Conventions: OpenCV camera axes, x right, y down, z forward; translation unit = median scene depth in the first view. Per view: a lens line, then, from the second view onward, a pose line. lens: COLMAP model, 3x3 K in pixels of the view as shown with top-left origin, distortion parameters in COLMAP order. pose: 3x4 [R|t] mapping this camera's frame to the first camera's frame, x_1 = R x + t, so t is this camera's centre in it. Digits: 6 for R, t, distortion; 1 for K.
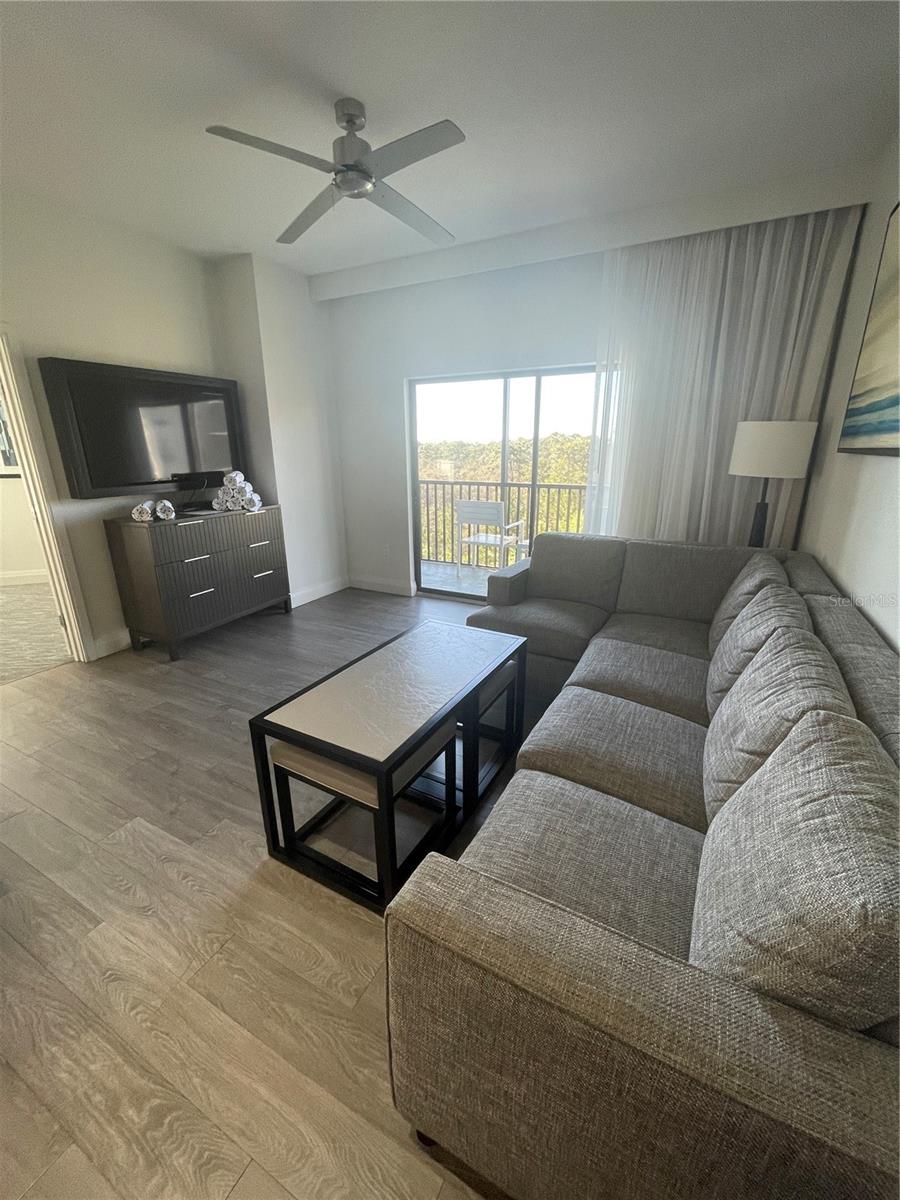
lens RADIAL K [[487.9, 0, 450.0], [0, 487.9, 600.0], [0, 0, 1]] dist [-0.002730, 0.000772]
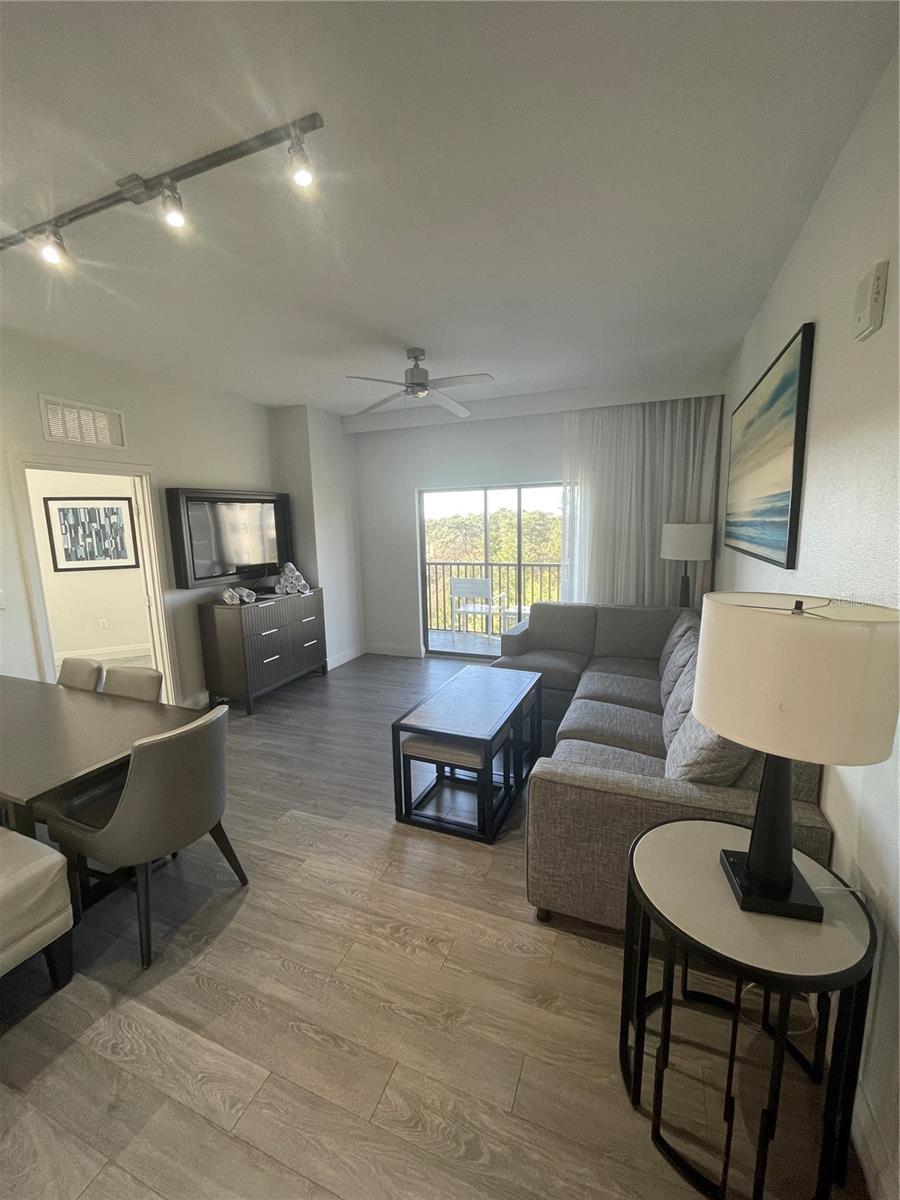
lens RADIAL K [[487.9, 0, 450.0], [0, 487.9, 600.0], [0, 0, 1]] dist [-0.002730, 0.000772]
pose [[0.995116, -0.034028, 0.092658, -0.185310], [0.047050, 0.988719, -0.142198, 0.040705], [-0.086774, 0.145863, 0.985492, -0.348346]]
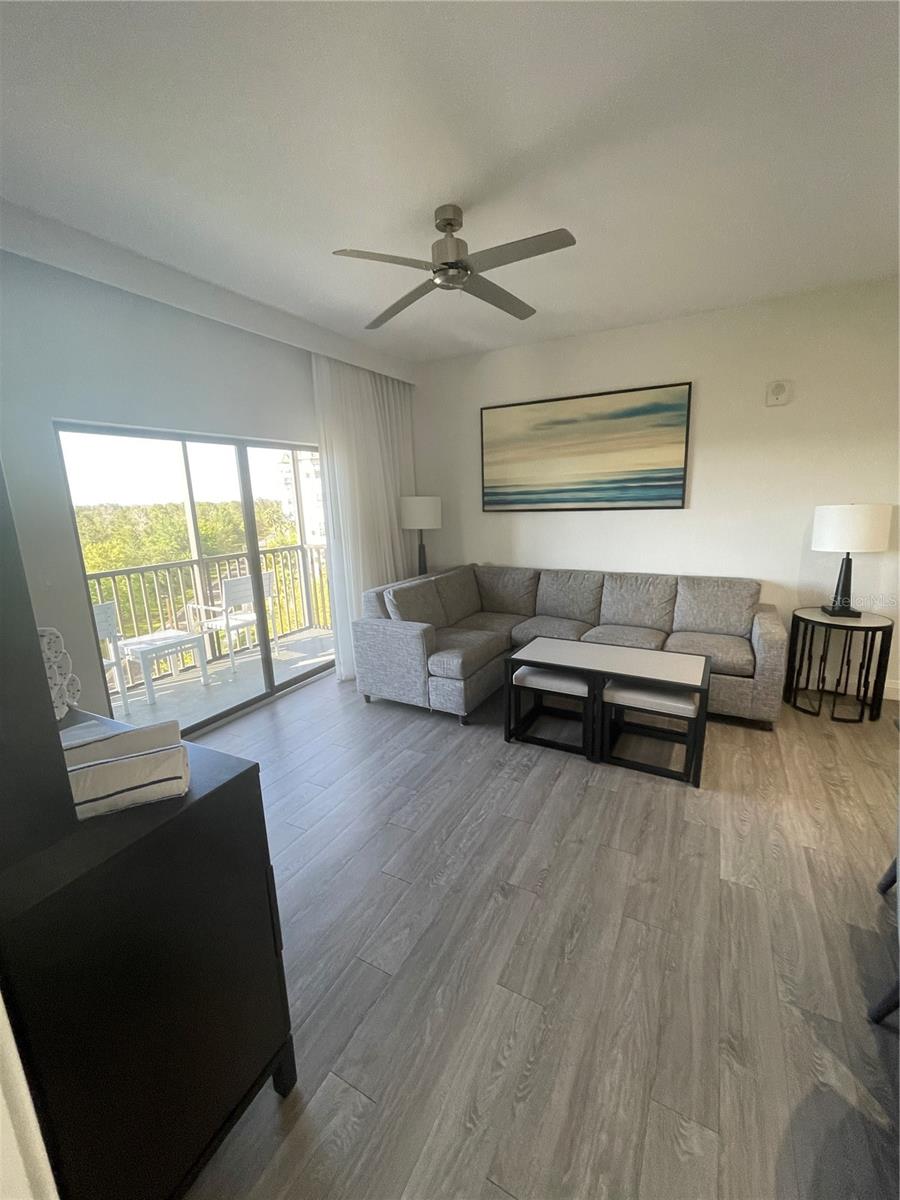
lens RADIAL K [[487.9, 0, 450.0], [0, 487.9, 600.0], [0, 0, 1]] dist [-0.002730, 0.000772]
pose [[0.004232, -0.209468, 0.977806, -0.975675], [0.321452, 0.926202, 0.197022, -0.307059], [-0.946917, 0.313484, 0.071254, 0.822808]]
